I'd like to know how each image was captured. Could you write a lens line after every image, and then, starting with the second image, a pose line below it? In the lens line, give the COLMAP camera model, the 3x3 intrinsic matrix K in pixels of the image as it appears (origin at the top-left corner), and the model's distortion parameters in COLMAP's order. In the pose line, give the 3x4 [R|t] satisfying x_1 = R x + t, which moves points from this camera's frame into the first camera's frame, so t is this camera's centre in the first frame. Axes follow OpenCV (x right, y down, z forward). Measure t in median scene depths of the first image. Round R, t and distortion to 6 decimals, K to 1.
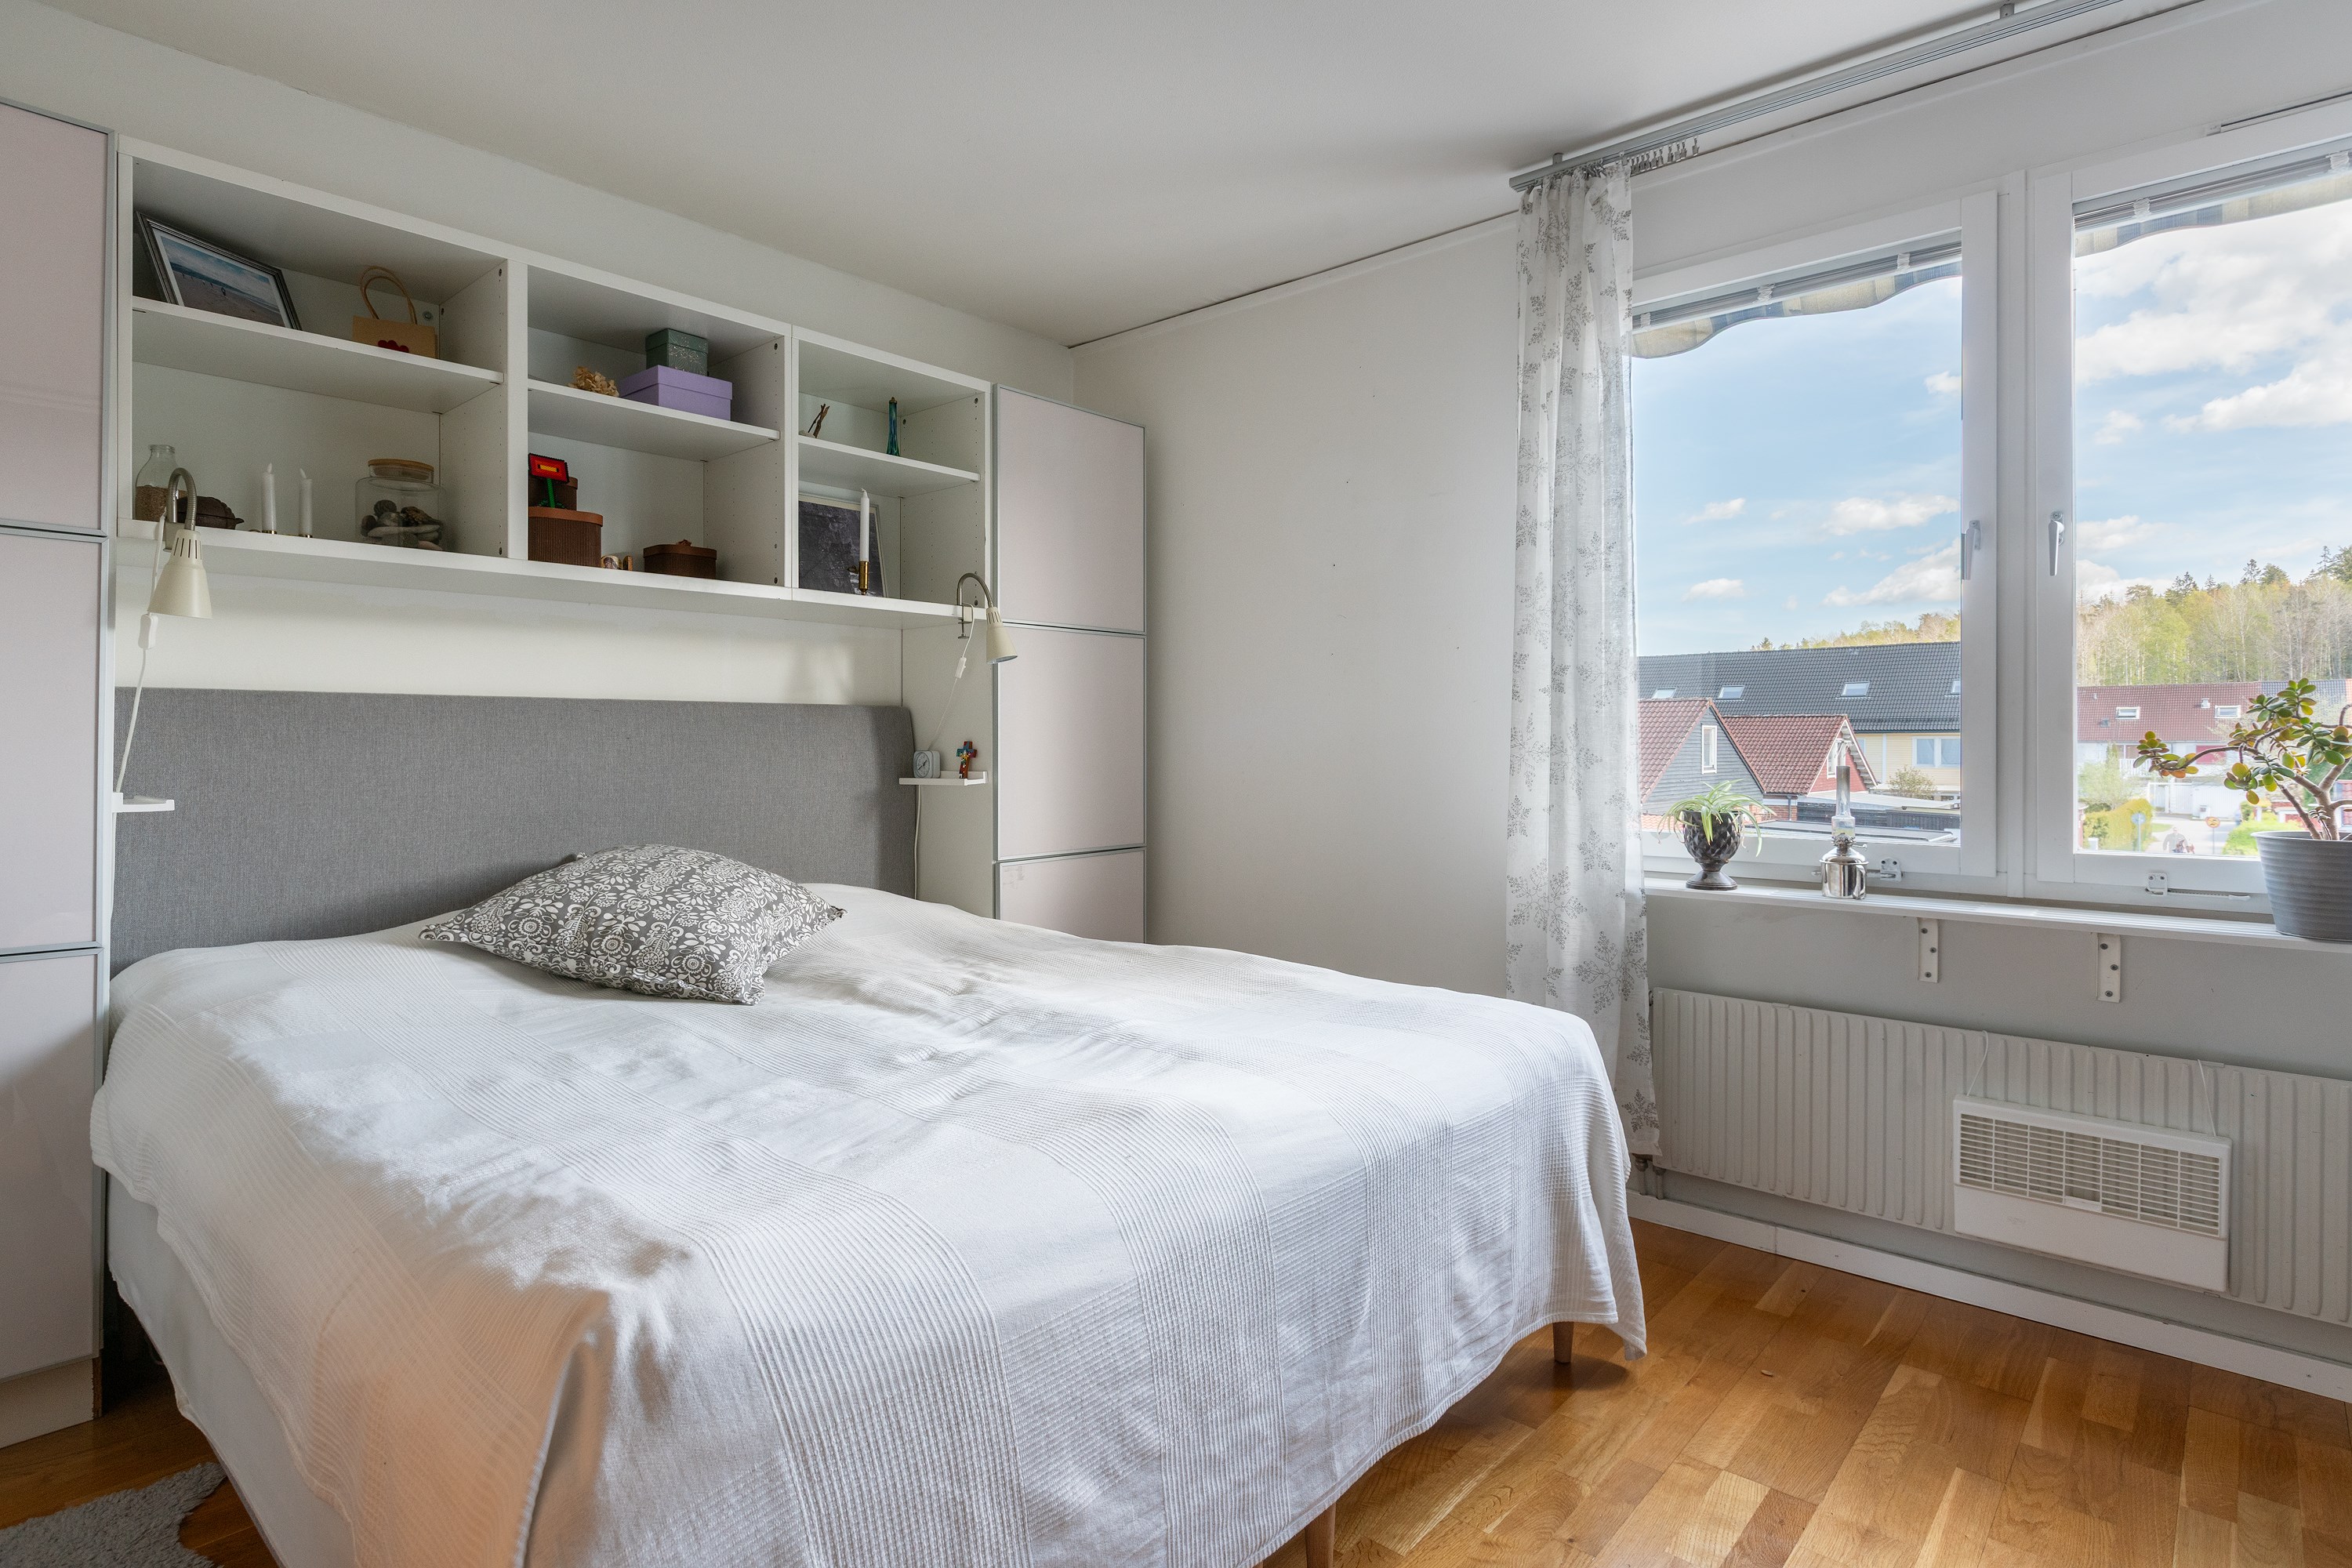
lens RADIAL K [[1199.3, 0, 1172.0], [0, 1199.3, 761.6], [0, 0, 1]] dist [0.004750, -0.003158]
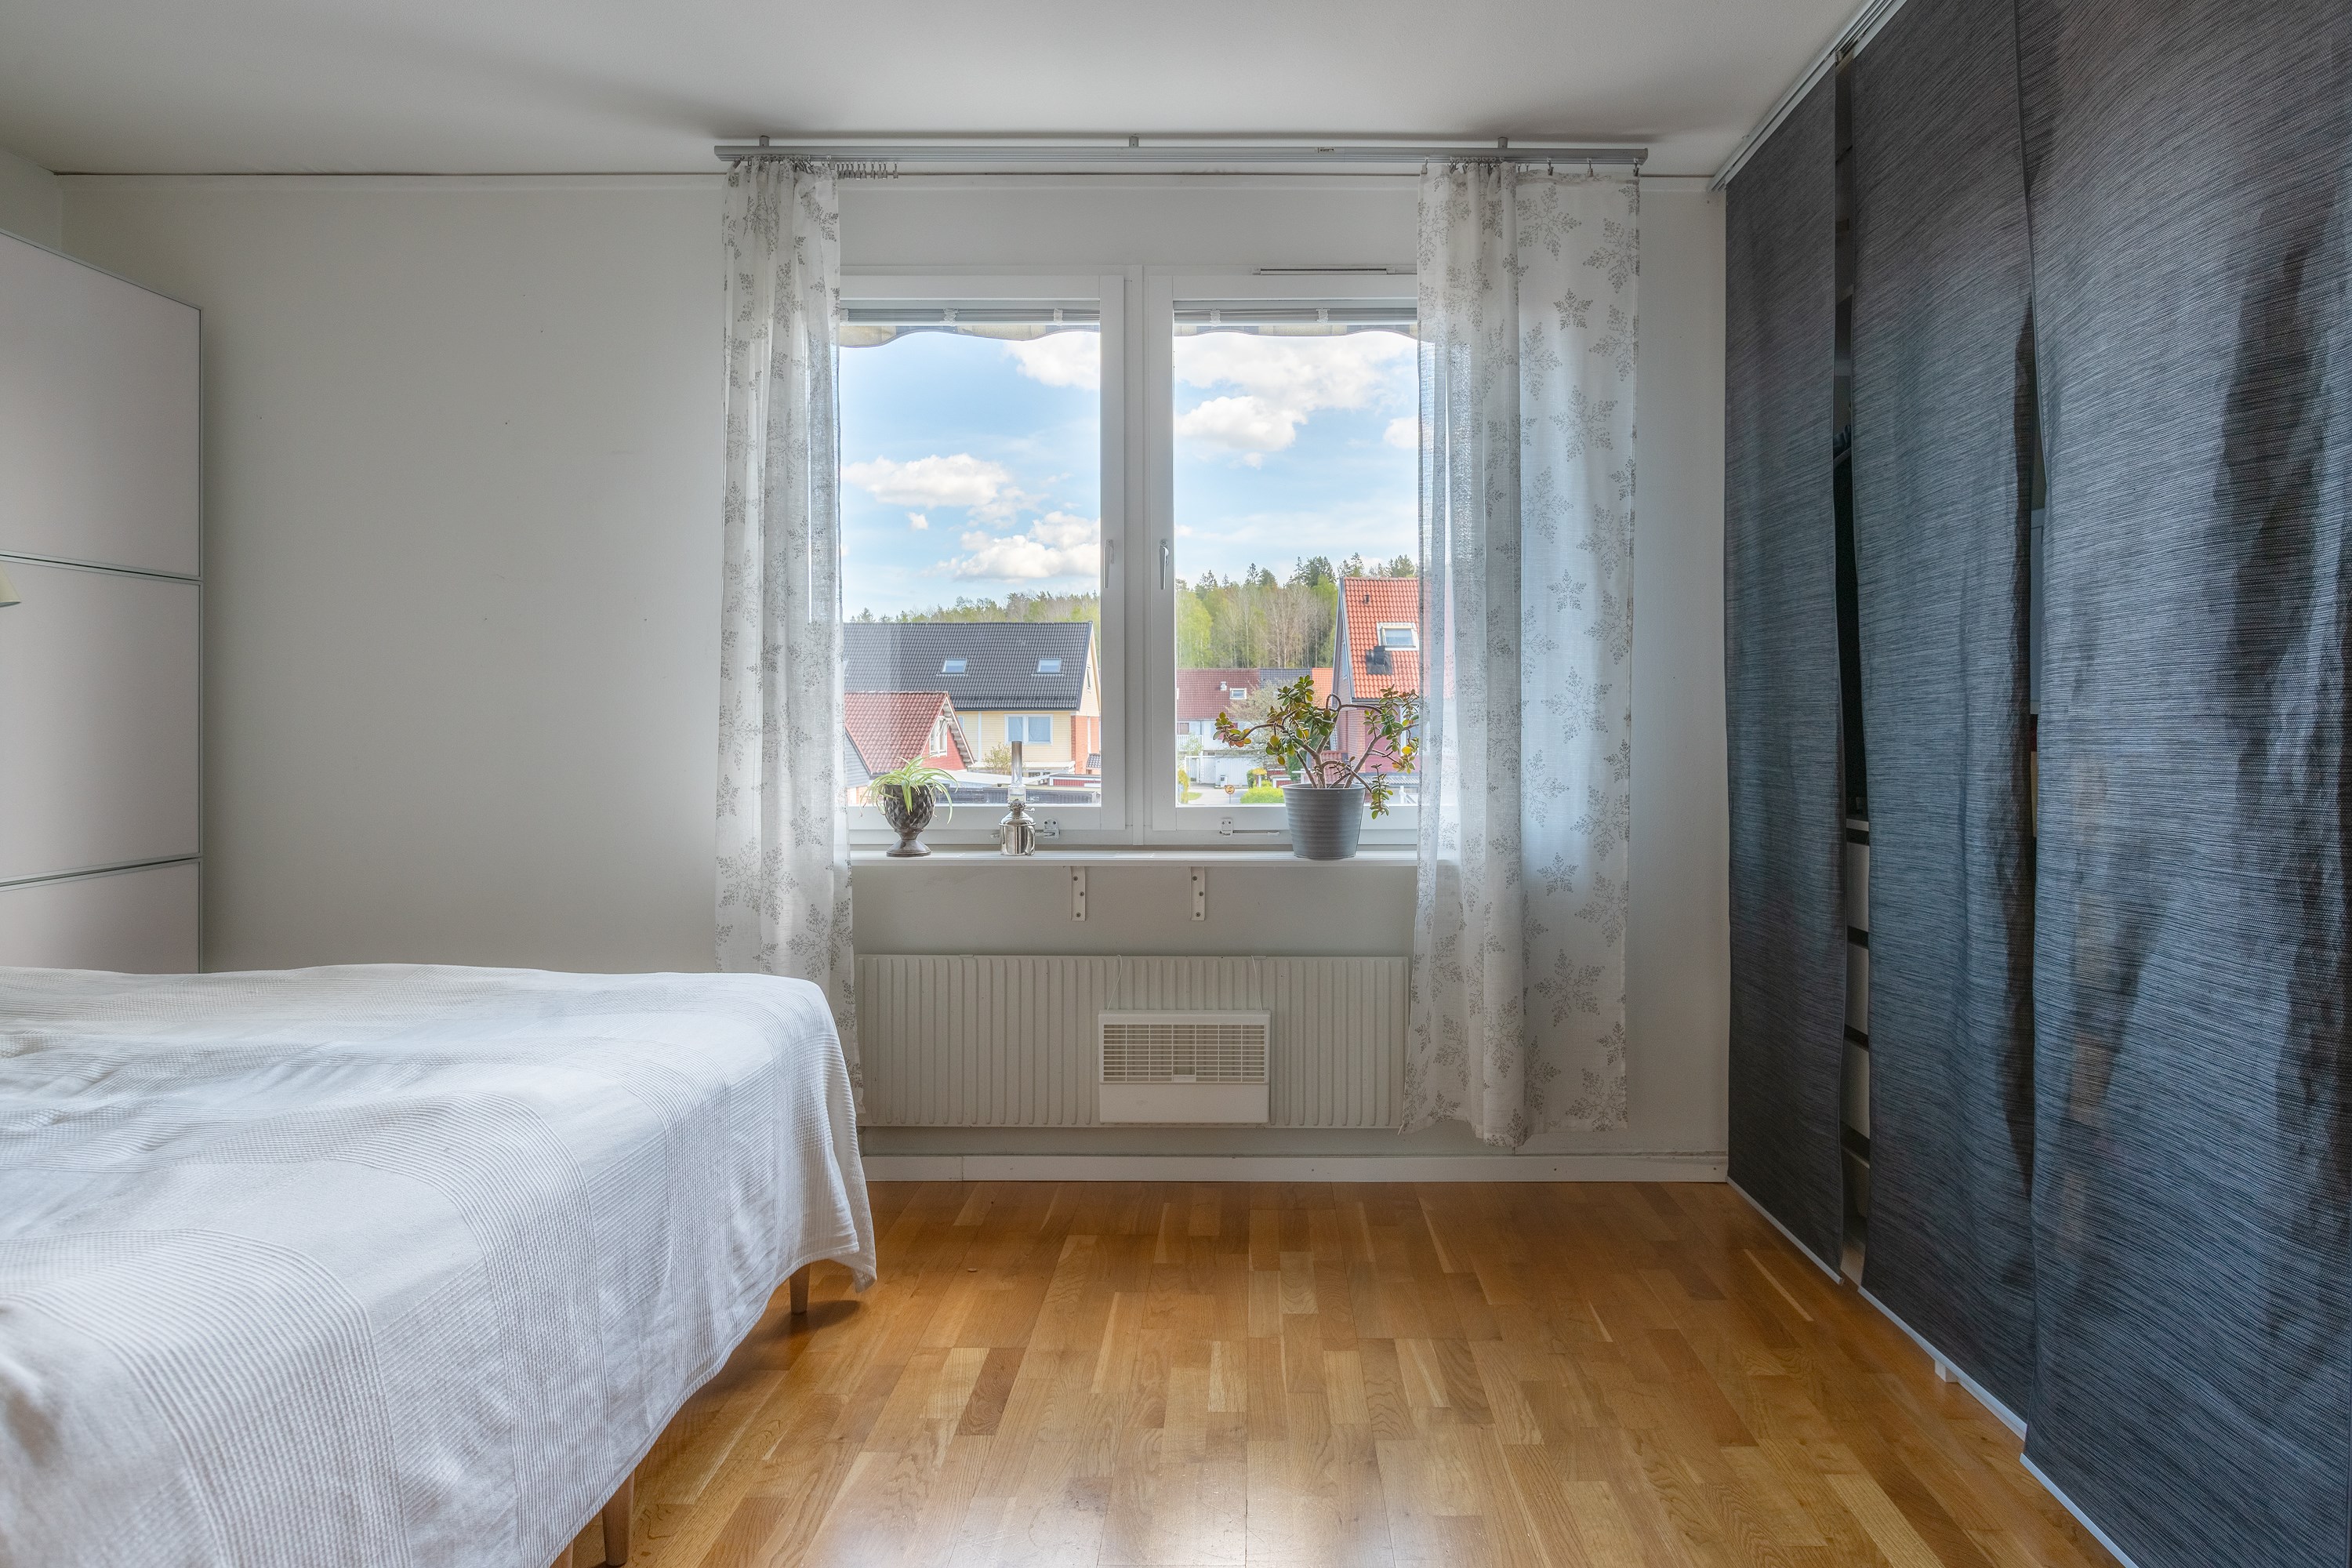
lens RADIAL K [[1444.9, 0, 1180.9], [0, 1444.9, 773.7], [0, 0, 1]] dist [0.006106, -0.000167]
pose [[0.773241, -0.023304, 0.633684, -0.230877], [0.010000, 0.999648, 0.024560, 0.002641], [-0.634034, -0.012654, 0.773202, -0.202952]]
